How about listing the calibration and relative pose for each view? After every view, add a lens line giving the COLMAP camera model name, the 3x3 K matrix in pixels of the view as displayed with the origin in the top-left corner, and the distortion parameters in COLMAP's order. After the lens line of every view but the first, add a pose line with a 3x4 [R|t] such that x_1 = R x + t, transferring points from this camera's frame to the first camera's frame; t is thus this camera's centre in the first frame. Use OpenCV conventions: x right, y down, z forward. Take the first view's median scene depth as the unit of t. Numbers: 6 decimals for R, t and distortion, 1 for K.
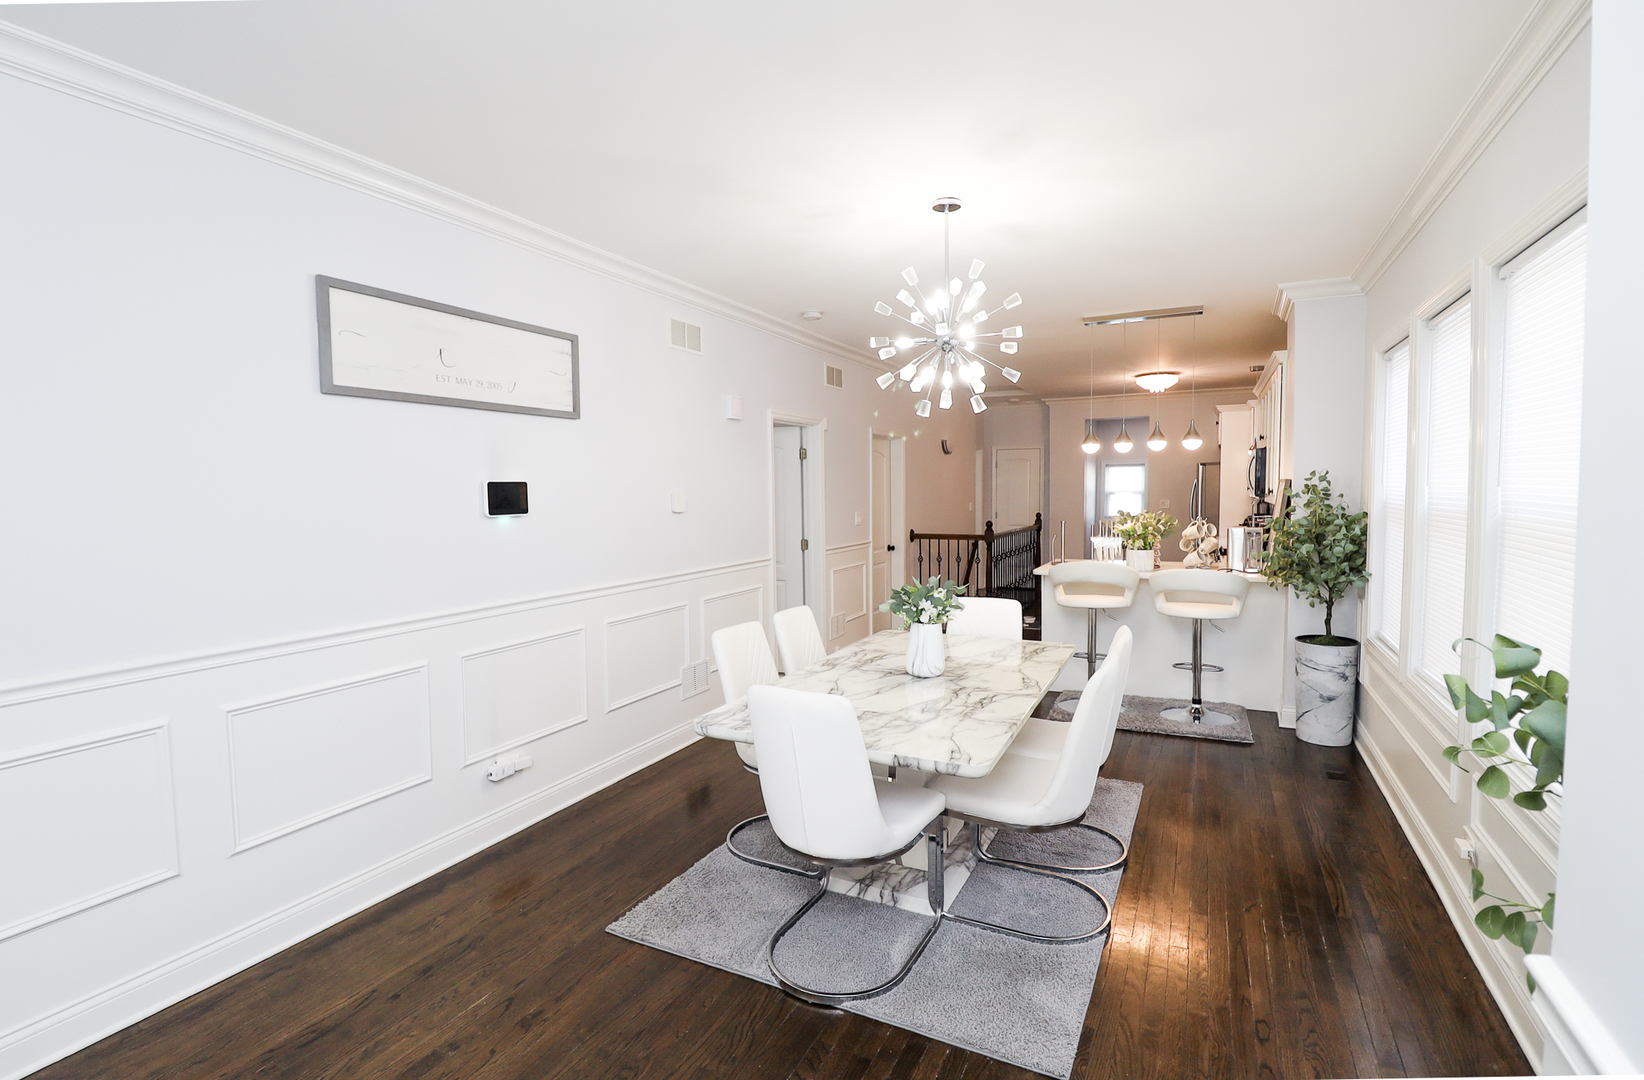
lens RADIAL K [[778.2, 0, 801.8], [0, 778.2, 538.4], [0, 0, 1]] dist [-0.000220, -0.012546]
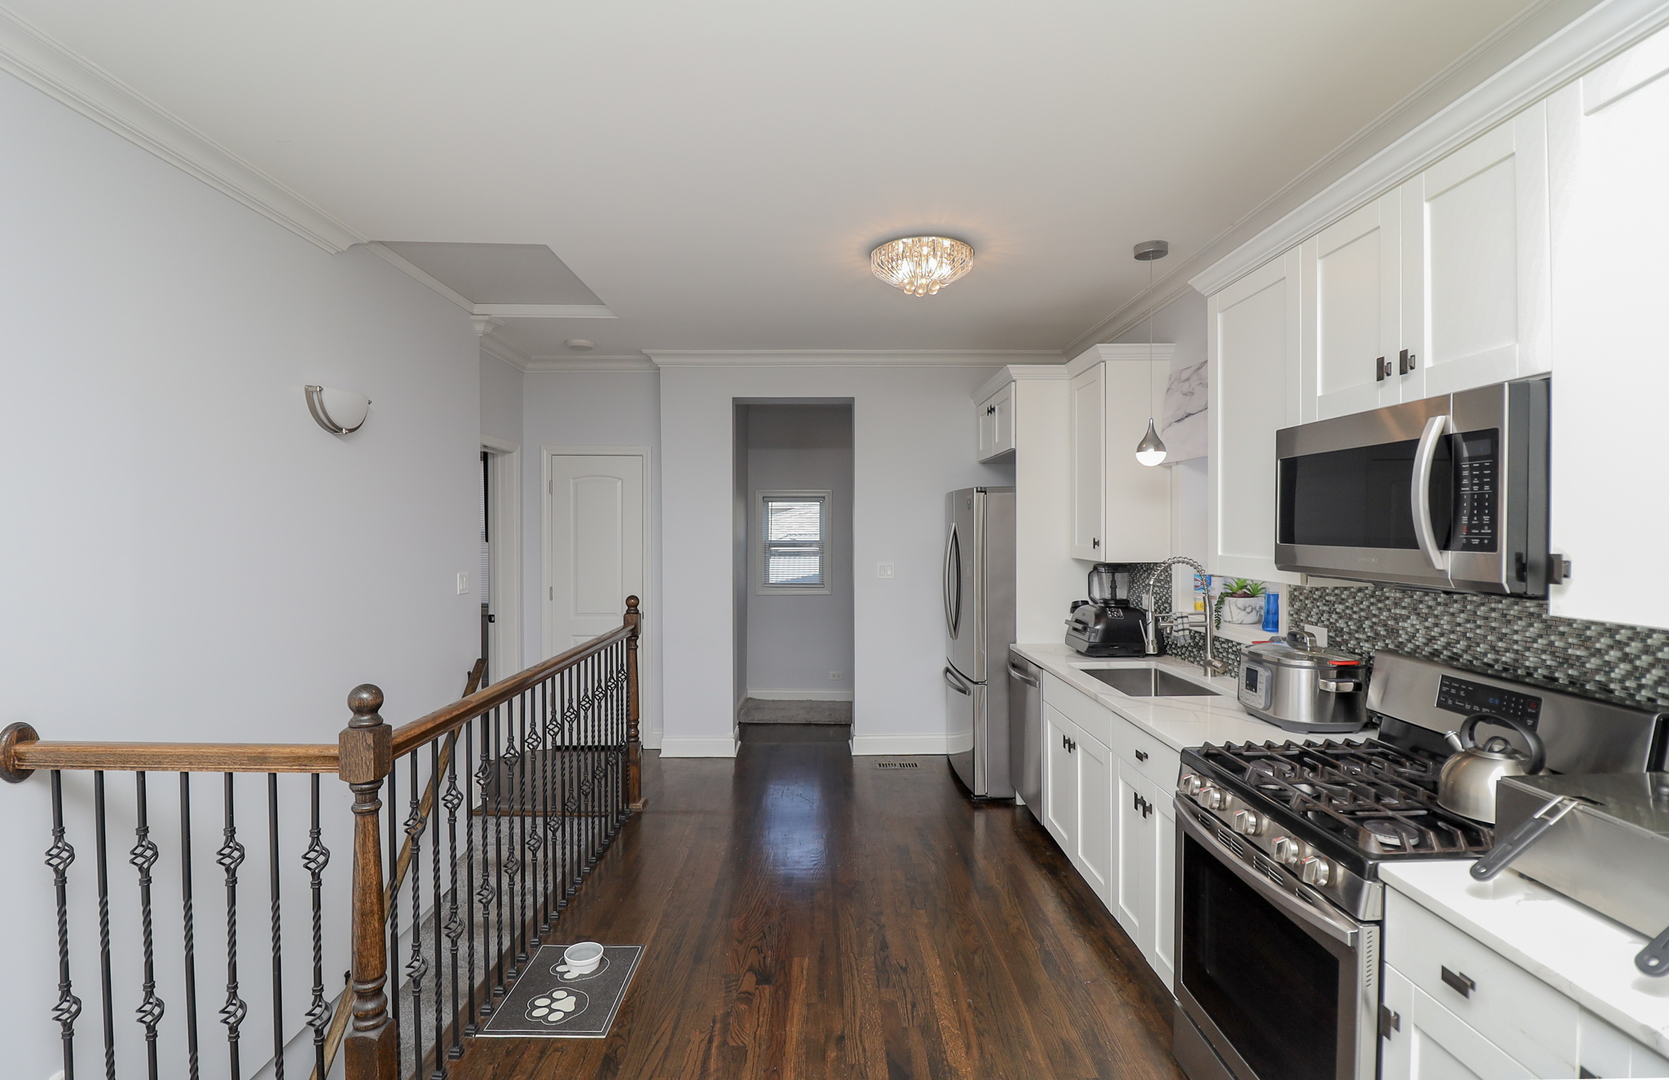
lens RADIAL K [[790.5, 0, 815.3], [0, 790.5, 535.9], [0, 0, 1]] dist [0.001224, -0.014577]
pose [[0.886424, 0.016206, 0.462591, 0.238152], [0.015122, 0.997840, -0.063935, -0.046893], [-0.462627, 0.063668, 0.884264, 0.703783]]
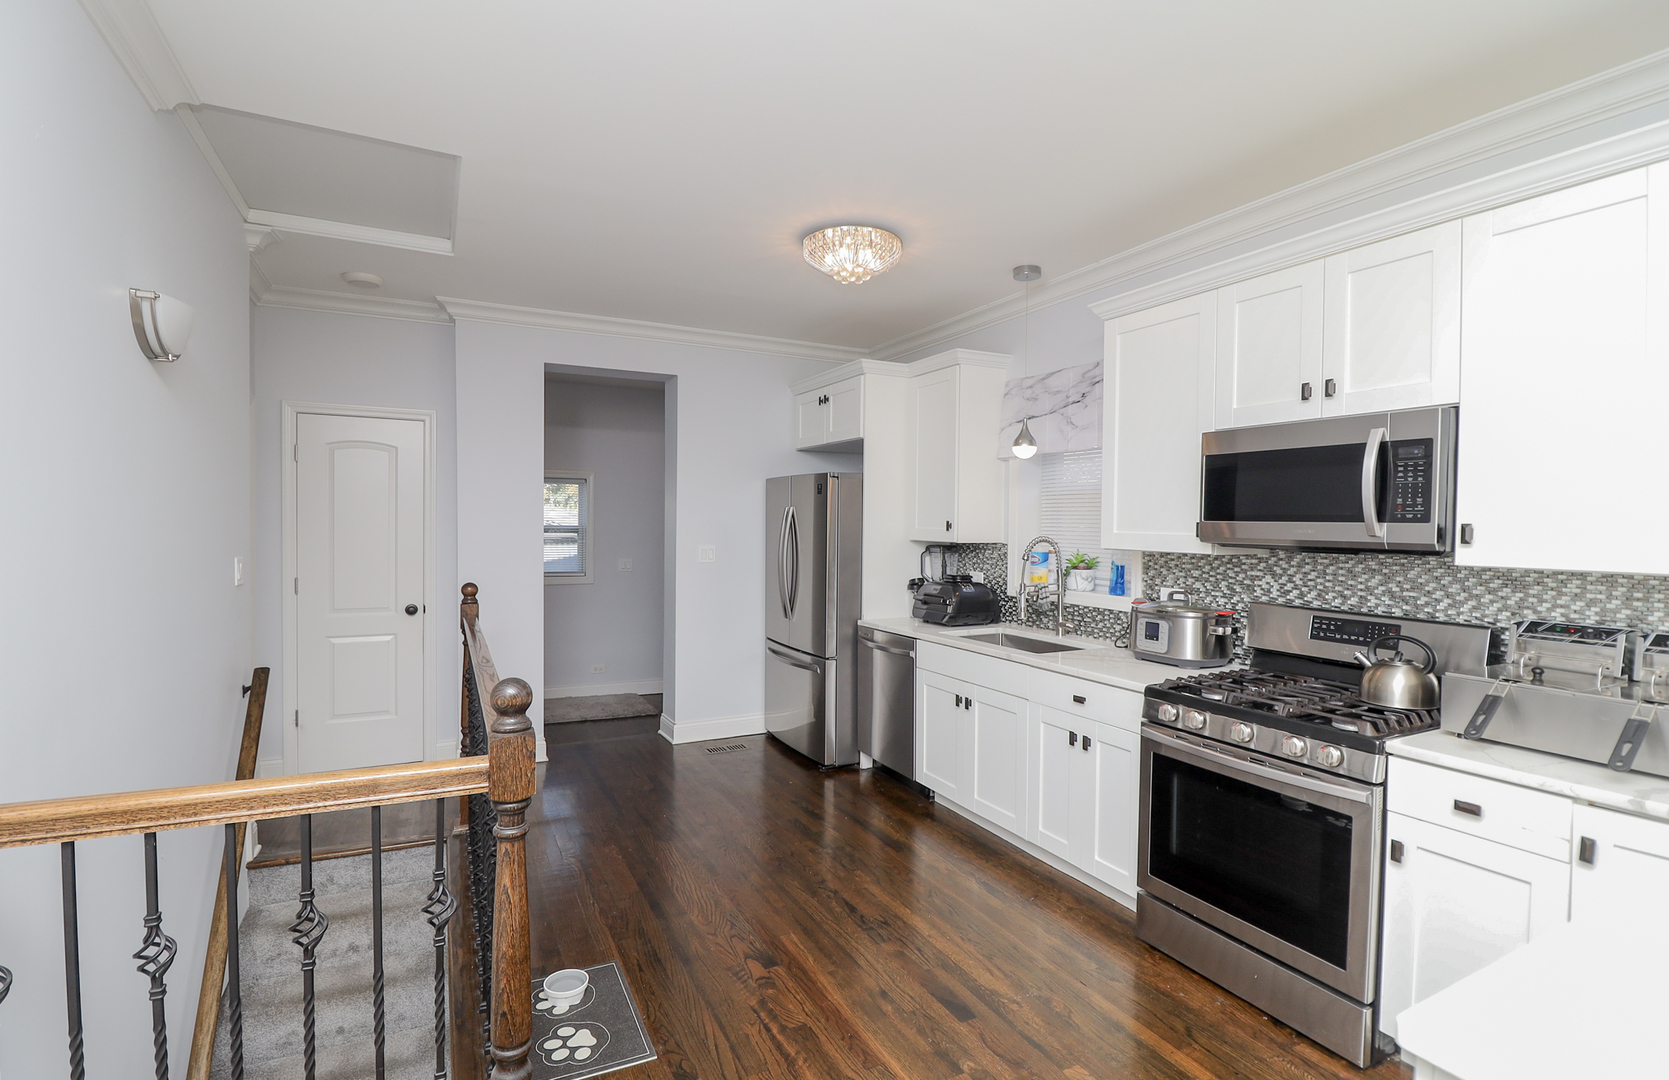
lens RADIAL K [[793.4, 0, 827.1], [0, 793.4, 539.0], [0, 0, 1]] dist [0.002883, -0.014897]
pose [[0.589750, 0.011474, 0.807504, 0.129168], [0.033223, 0.998708, -0.038455, -0.043519], [-0.806902, 0.049507, 0.588607, 0.794077]]
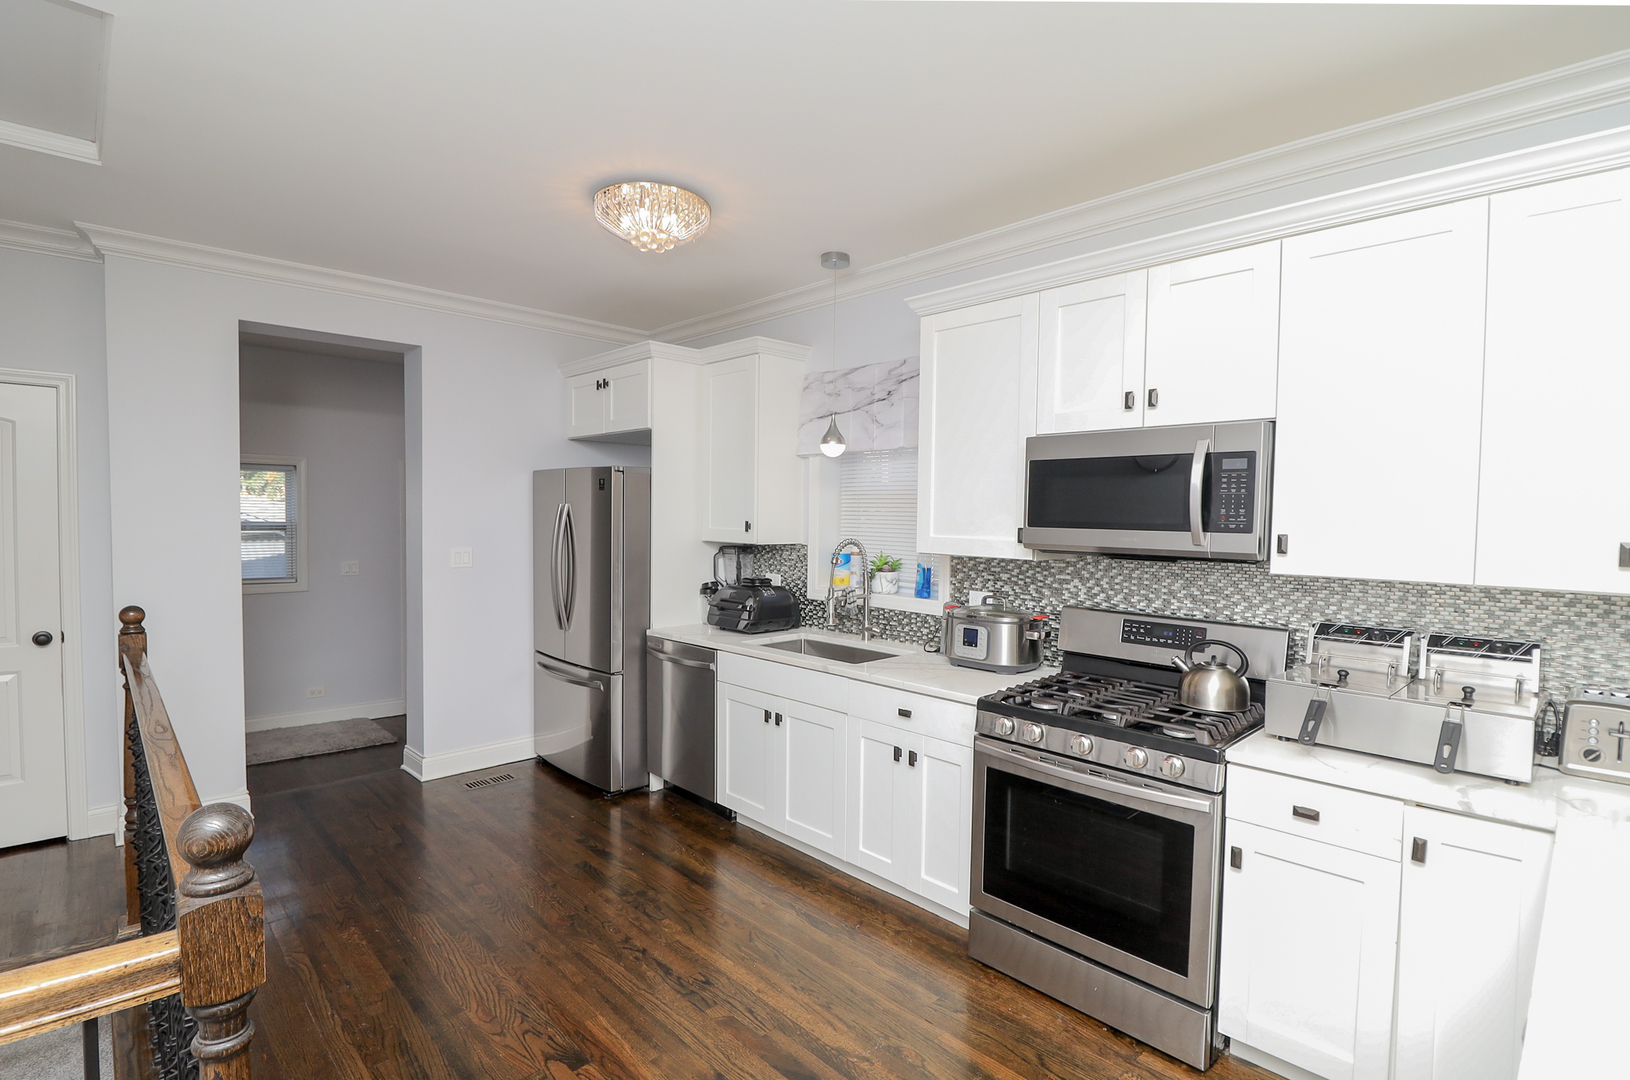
lens RADIAL K [[785.5, 0, 816.4], [0, 785.5, 546.0], [0, 0, 1]] dist [0.002006, -0.014530]
pose [[0.326771, -0.010439, 0.945046, 0.154922], [0.045940, 0.998932, -0.004850, -0.053265], [-0.943986, 0.045000, 0.326902, 0.838915]]
